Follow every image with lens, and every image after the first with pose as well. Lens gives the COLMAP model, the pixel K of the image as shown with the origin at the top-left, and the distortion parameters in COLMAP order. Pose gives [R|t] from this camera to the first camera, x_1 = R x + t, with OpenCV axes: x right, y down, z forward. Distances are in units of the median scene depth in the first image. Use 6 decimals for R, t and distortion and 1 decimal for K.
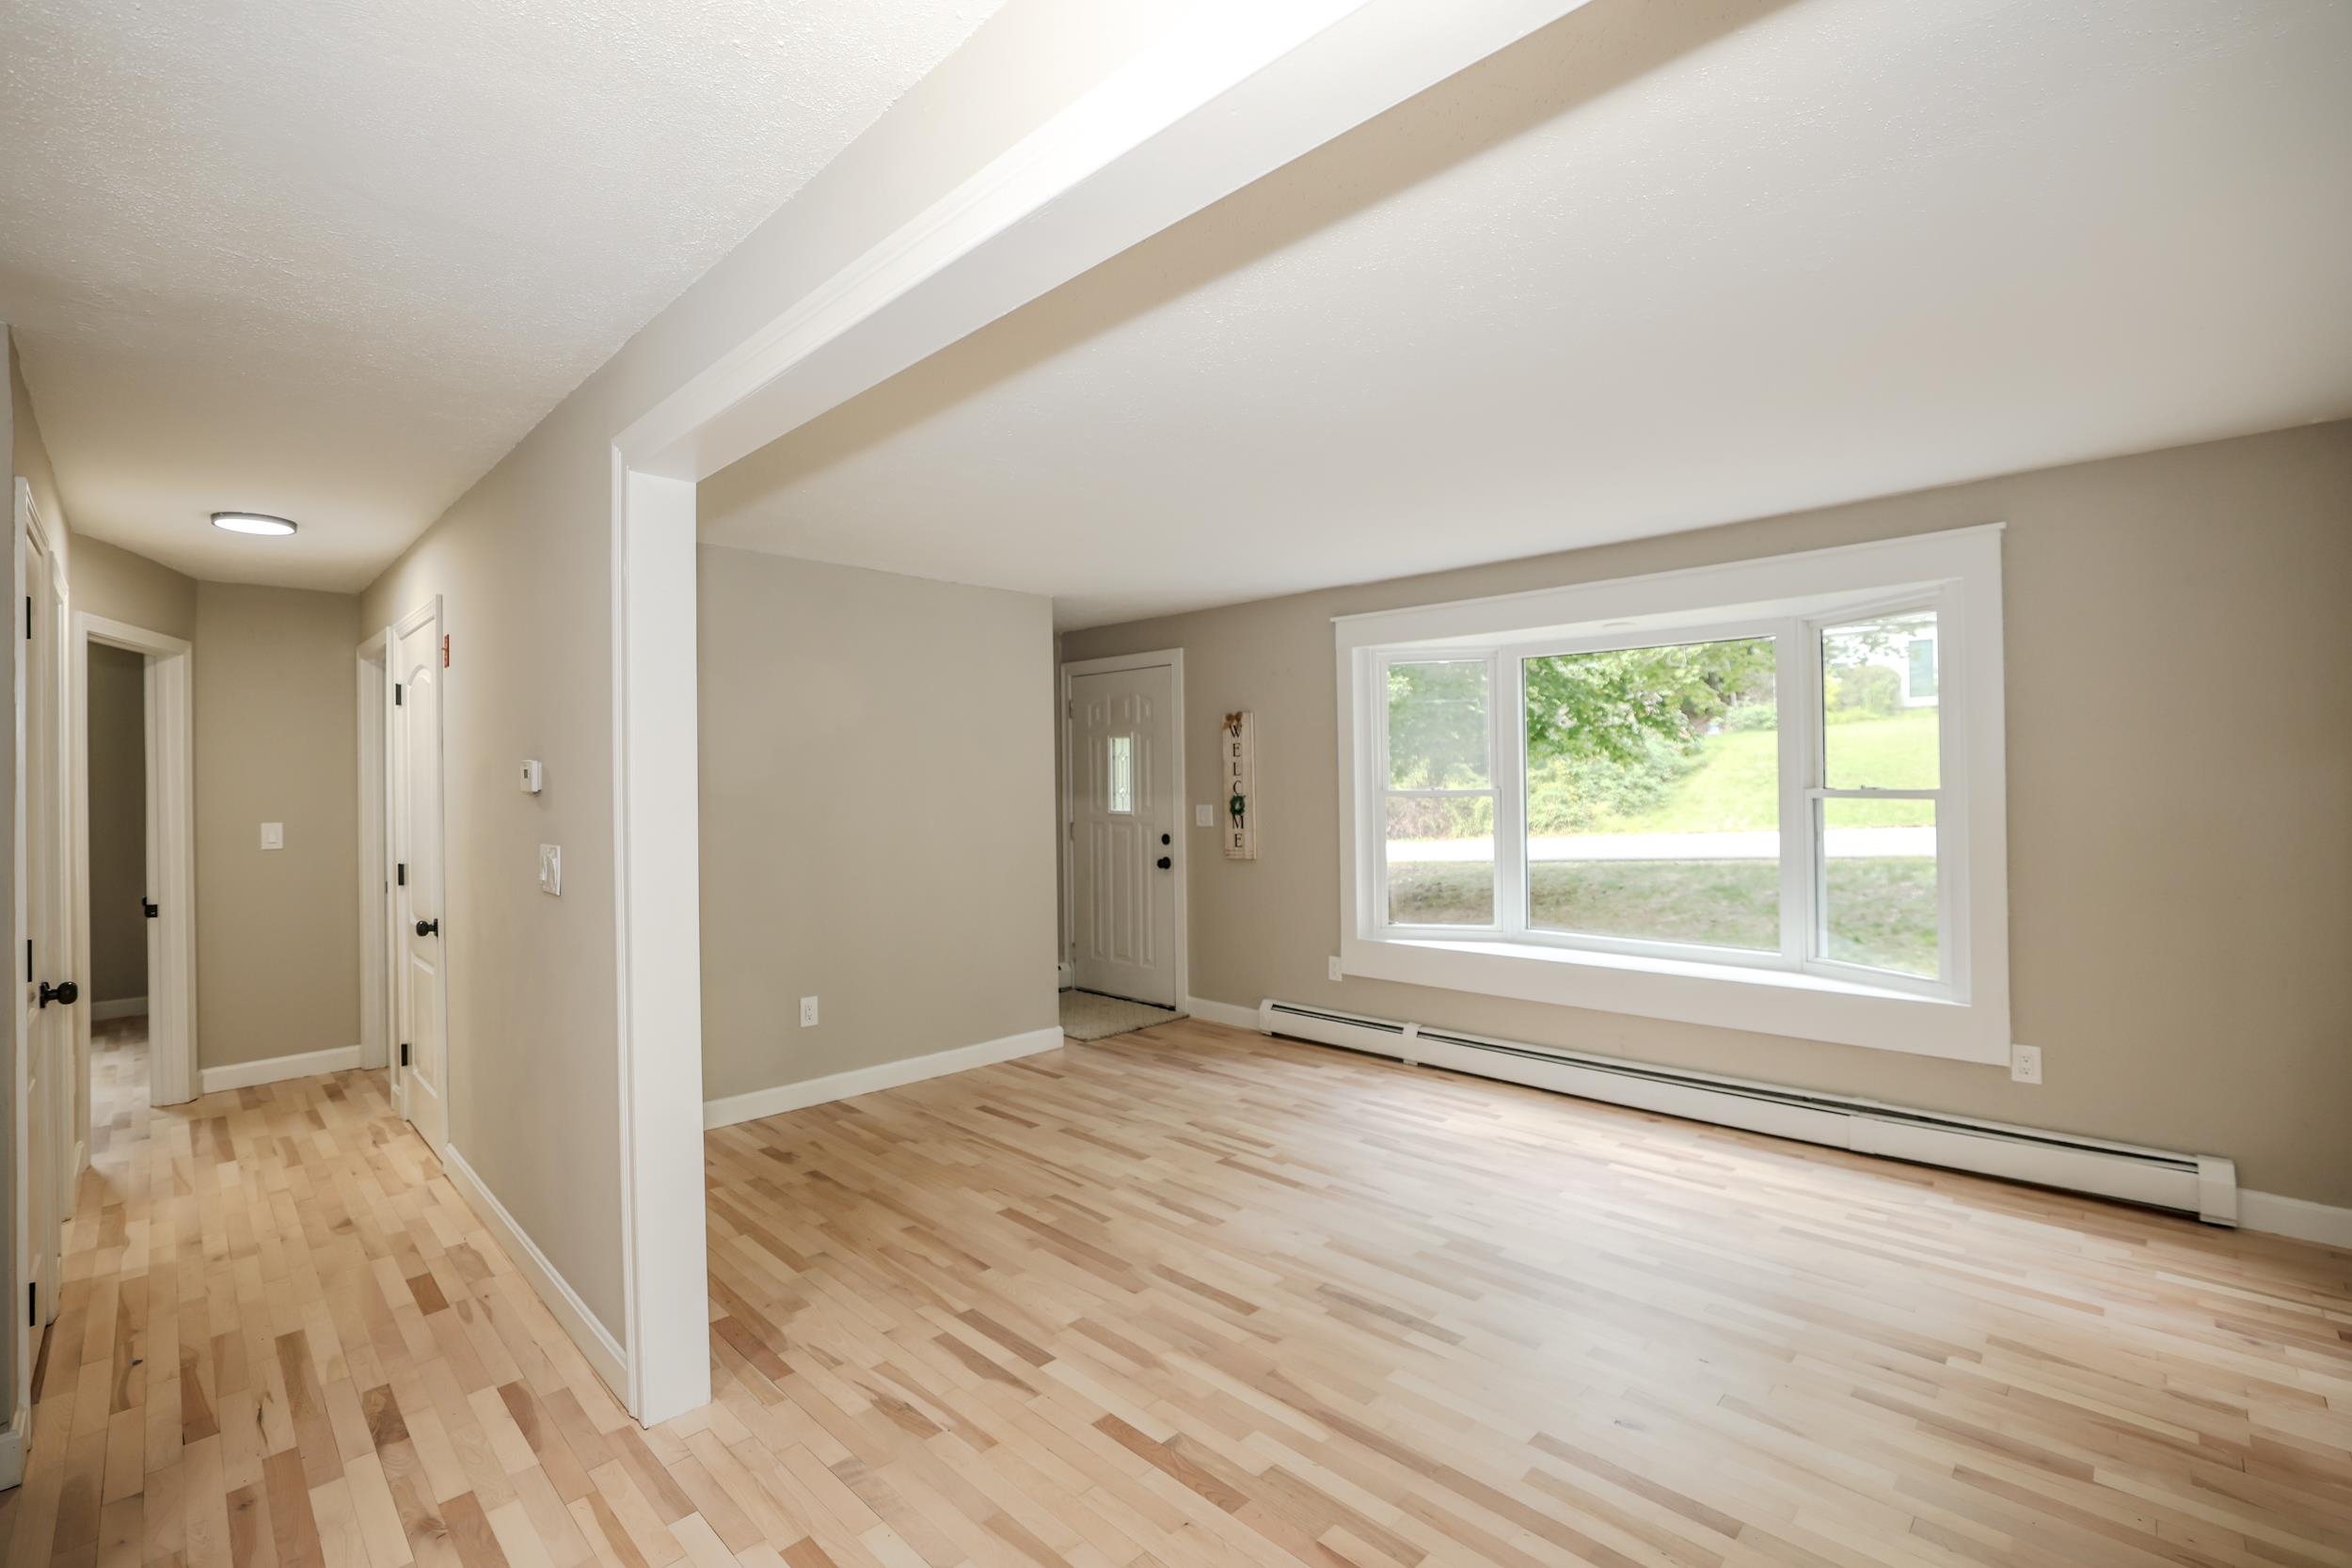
lens RADIAL K [[1024.4, 0, 1179.7], [0, 1024.4, 774.6], [0, 0, 1]] dist [-0.040469, 0.015189]
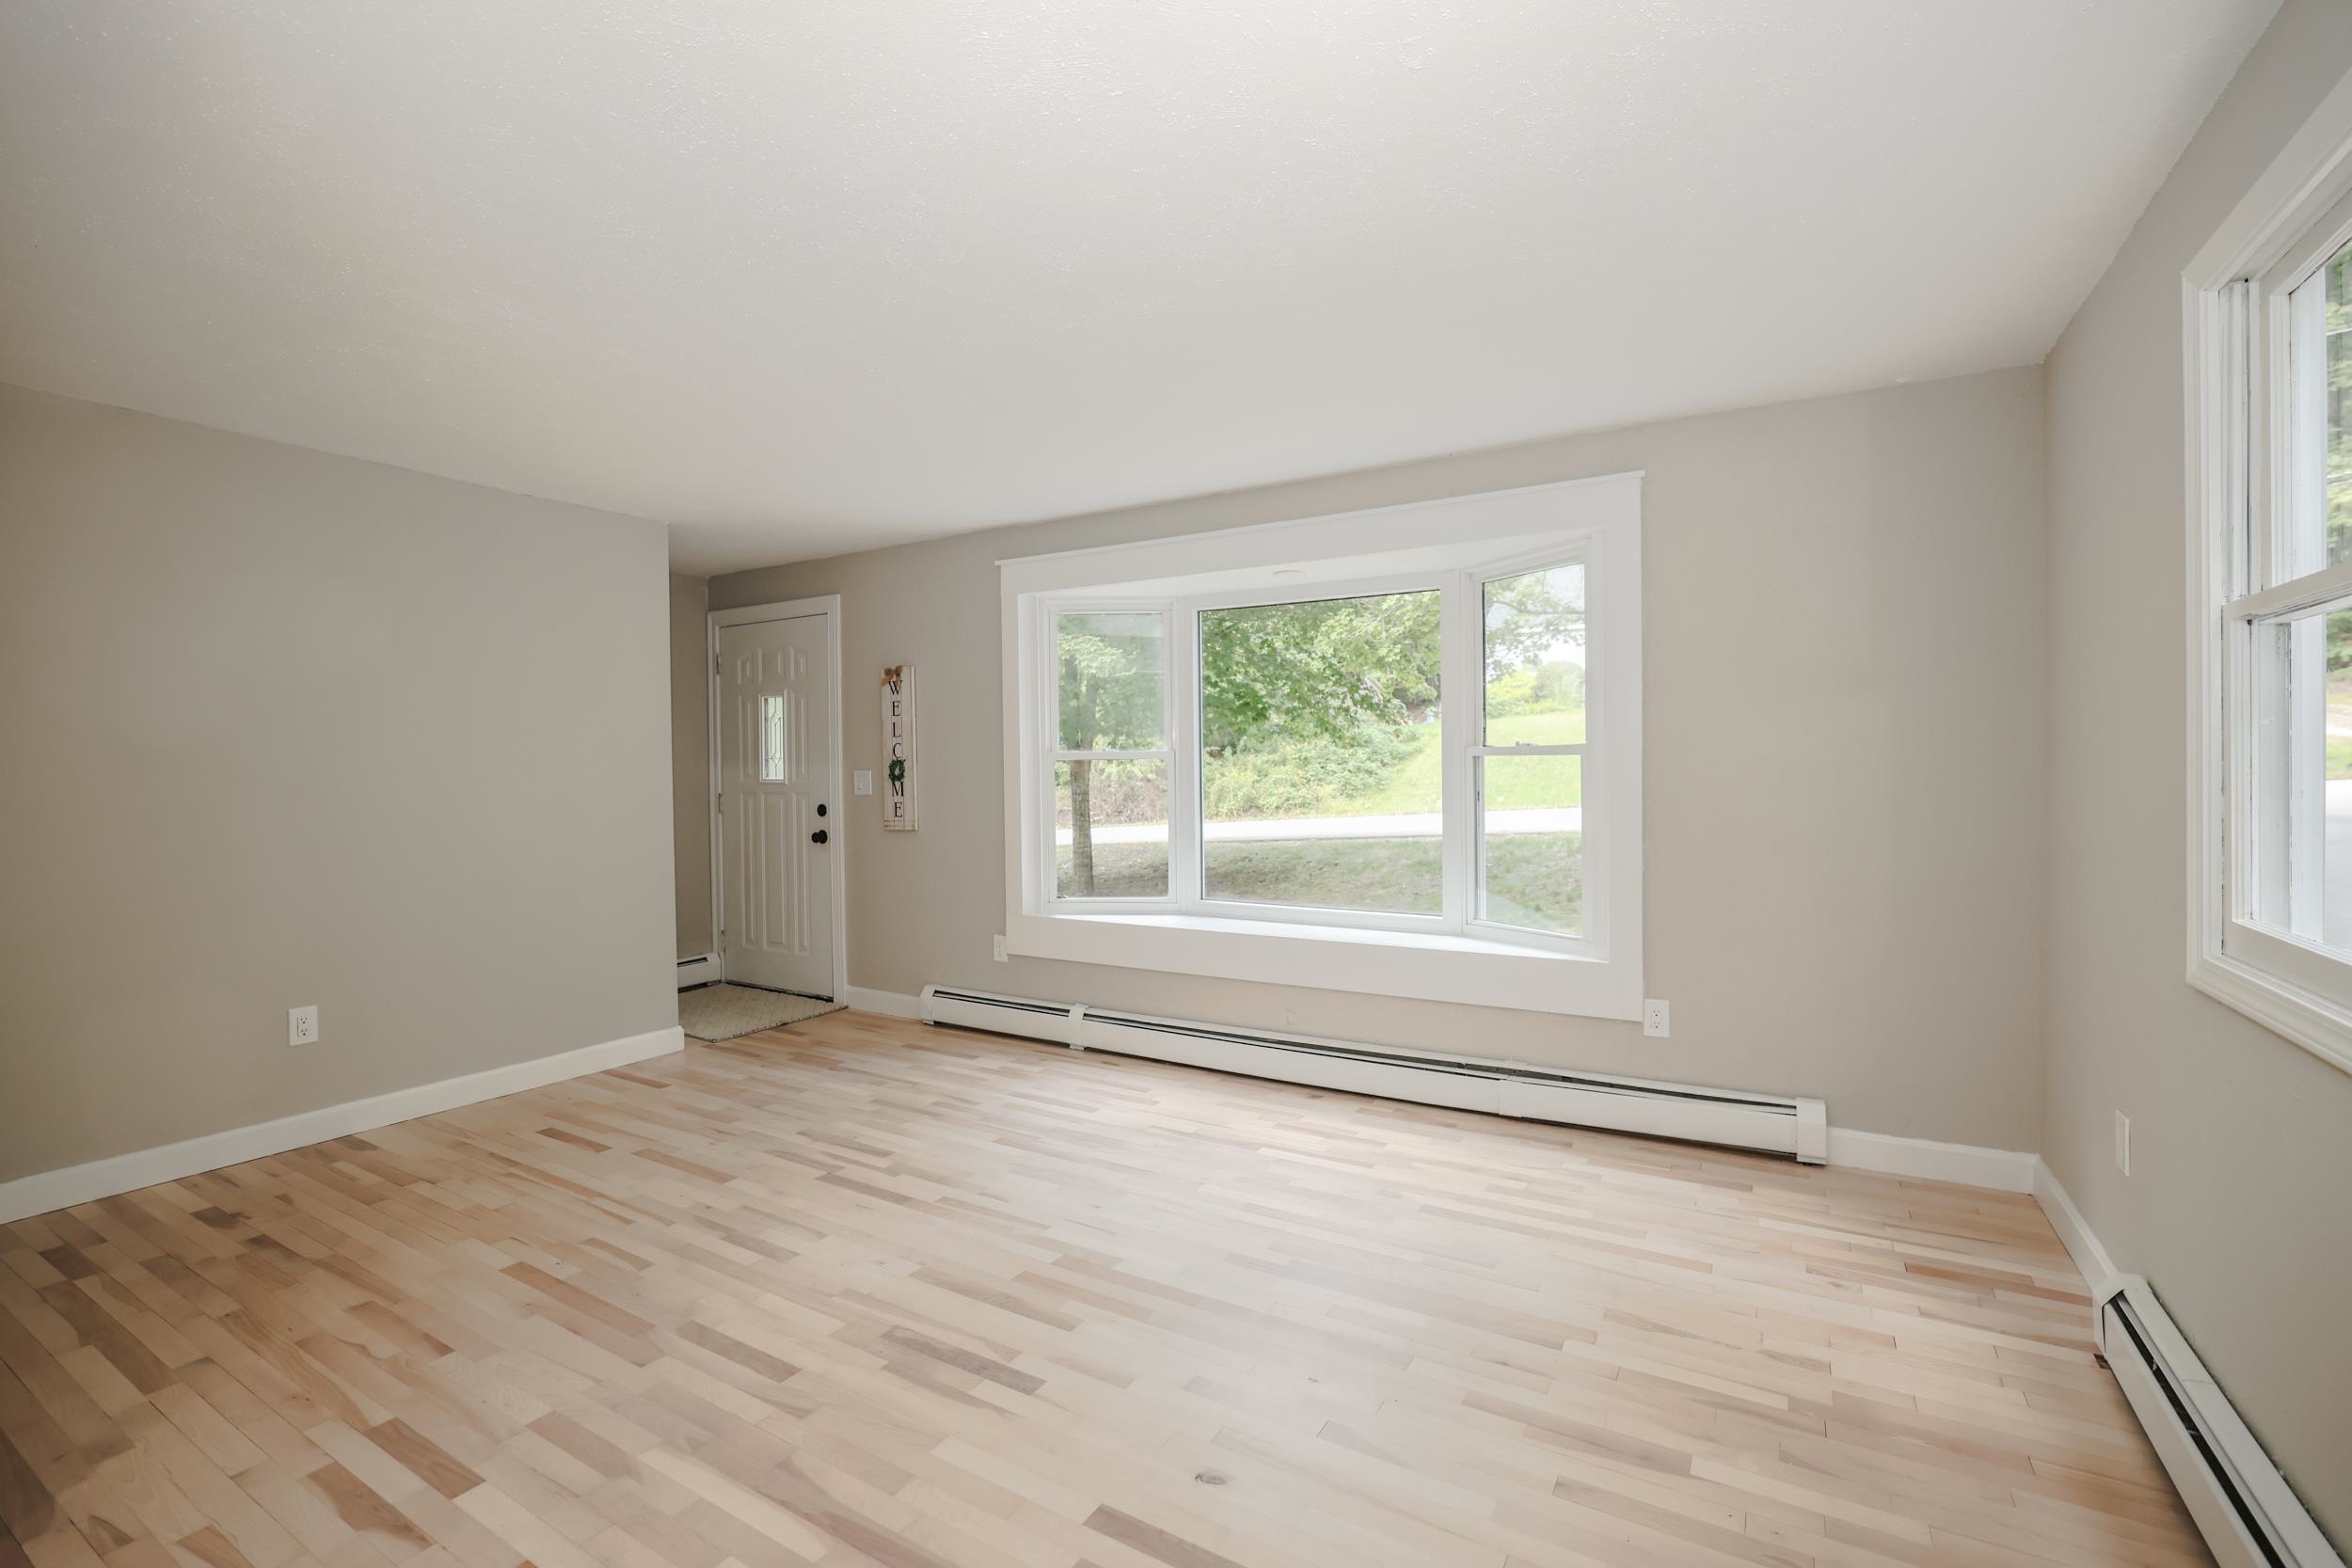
lens RADIAL K [[1022.8, 0, 1167.5], [0, 1022.8, 781.4], [0, 0, 1]] dist [-0.044408, 0.019152]
pose [[0.973573, -0.000072, 0.228376, 0.097649], [-0.004465, 0.999803, 0.019347, 0.025062], [-0.228333, -0.019855, 0.973381, 0.093794]]
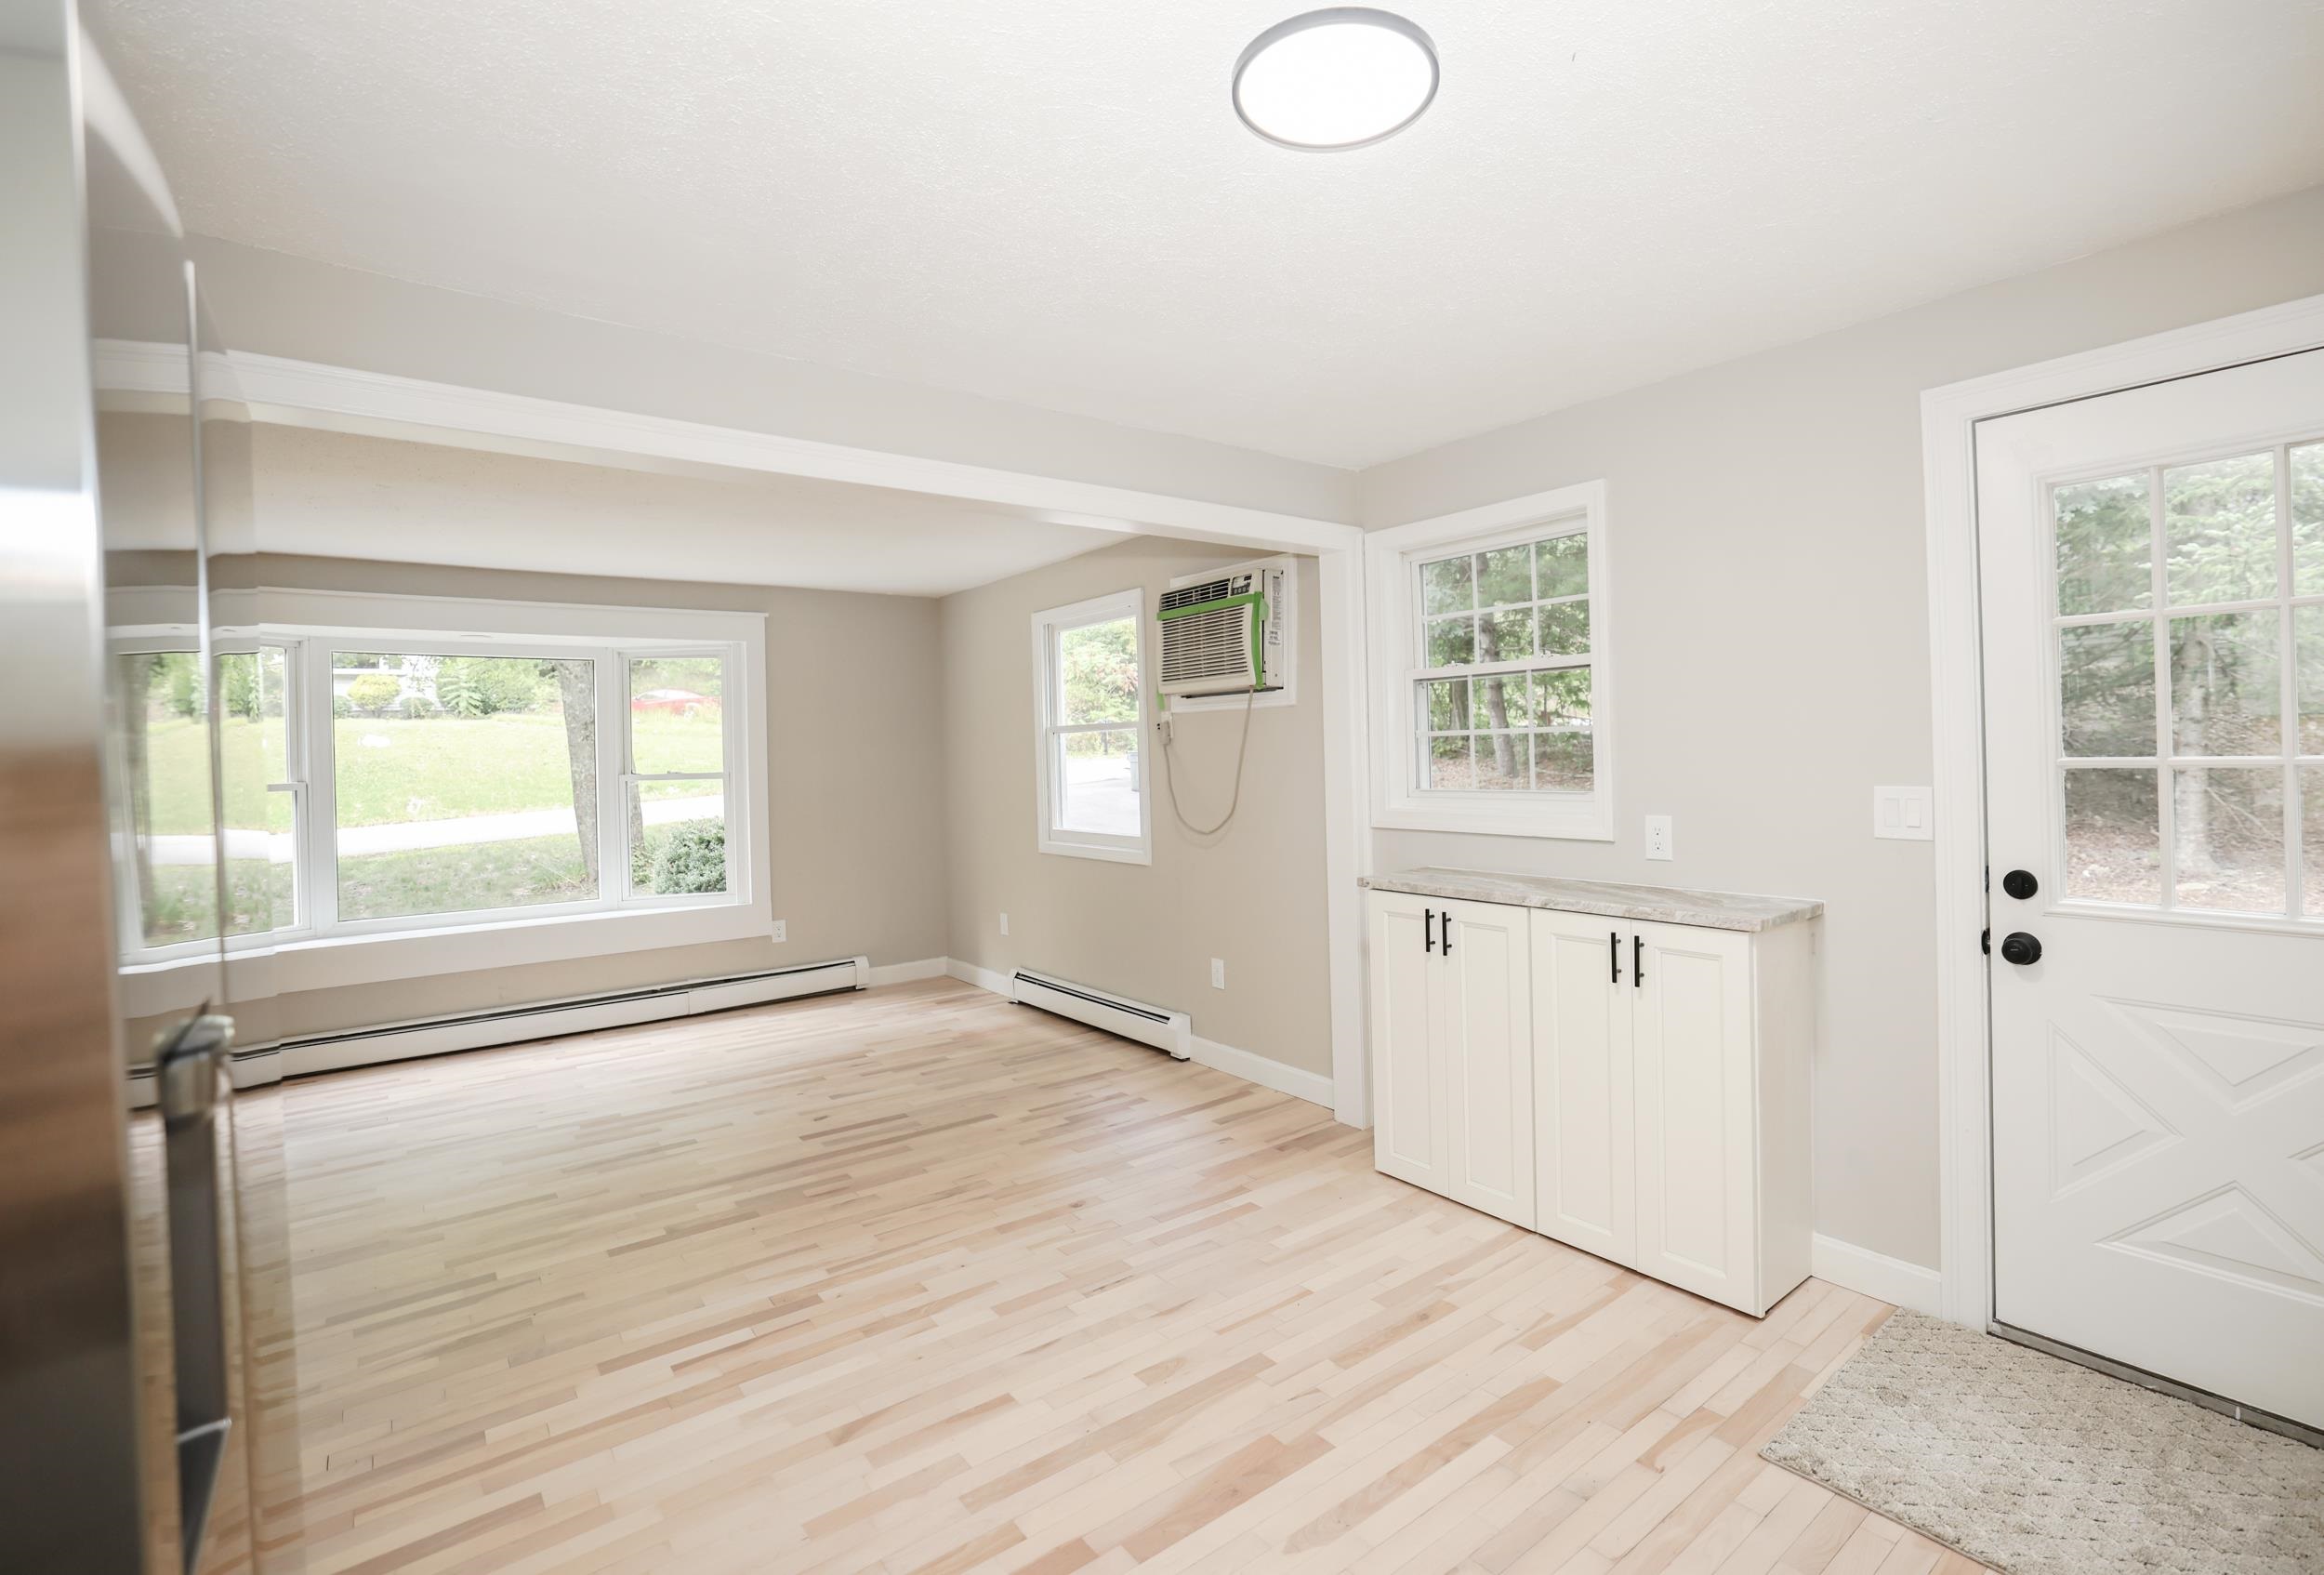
lens RADIAL K [[1052.7, 0, 1207.1], [0, 1052.7, 762.2], [0, 0, 1]] dist [-0.029258, -0.000042]
pose [[0.123746, 0.006274, 0.992294, -0.576002], [0.013186, 0.999881, -0.007966, 0.016144], [-0.992226, 0.014070, 0.123649, 0.034347]]
